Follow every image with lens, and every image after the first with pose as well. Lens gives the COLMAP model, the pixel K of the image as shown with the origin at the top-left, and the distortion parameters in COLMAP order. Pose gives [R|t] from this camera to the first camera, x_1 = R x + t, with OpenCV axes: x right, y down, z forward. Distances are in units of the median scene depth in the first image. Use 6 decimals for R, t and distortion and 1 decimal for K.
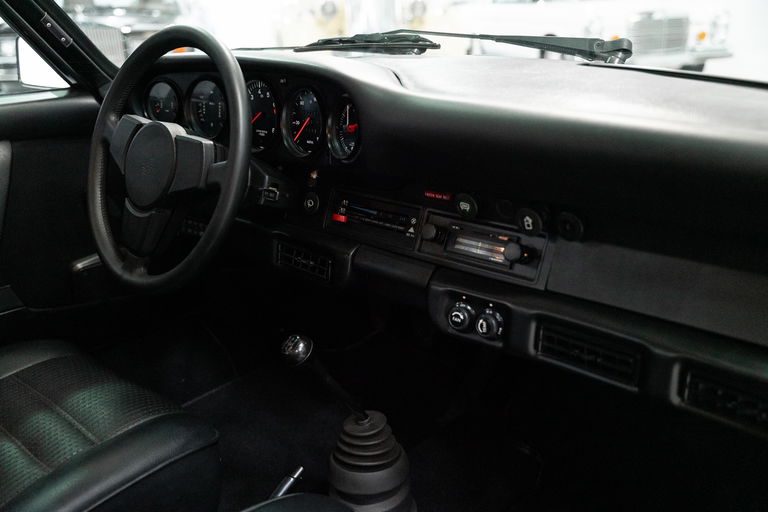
lens RADIAL K [[771.5, 0, 384.0], [0, 771.5, 256.0], [0, 0, 1]] dist [0.001606, 0.005374]
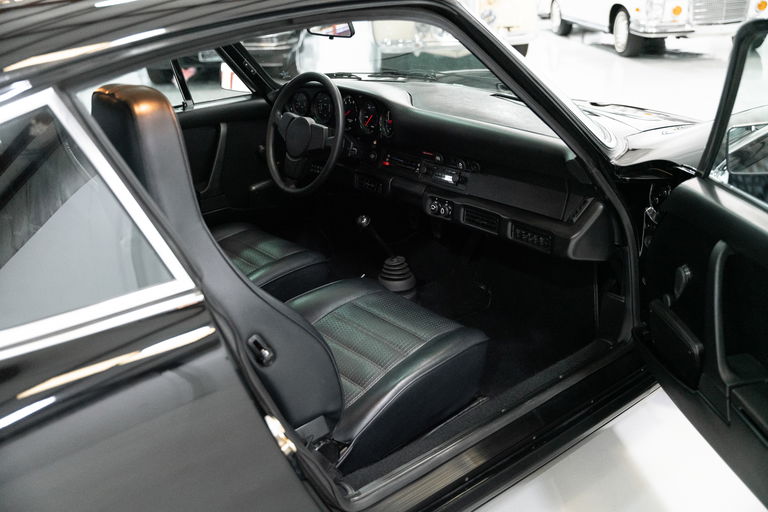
lens RADIAL K [[771.5, 0, 384.0], [0, 771.5, 256.0], [0, 0, 1]] dist [0.001606, 0.005374]
pose [[0.992812, 0.030081, -0.115841, 0.193407], [-0.023510, 0.998058, 0.057678, 0.083438], [0.117351, -0.054540, 0.991592, -1.122040]]
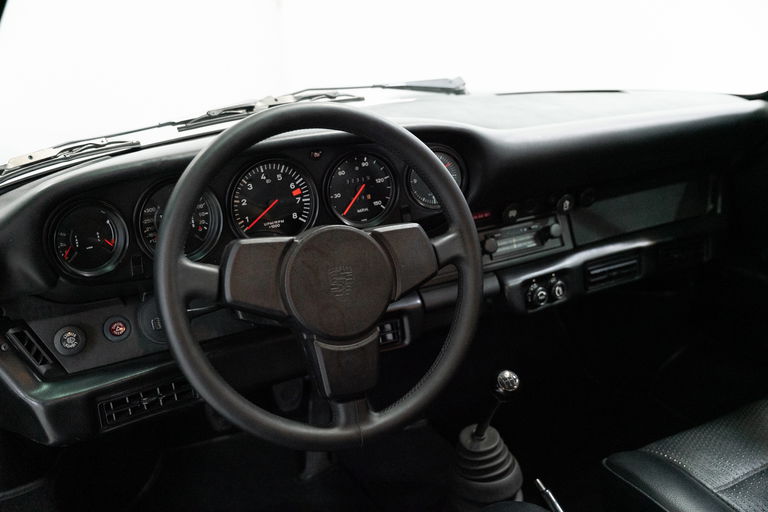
lens RADIAL K [[771.6, 0, 371.4], [0, 771.6, 253.6], [0, 0, 1]] dist [0.000326, 0.003974]
pose [[0.250490, -0.277532, 0.927486, -1.003654], [0.331151, 0.924803, 0.187294, -0.279022], [-0.909722, 0.260223, 0.323558, 0.721149]]
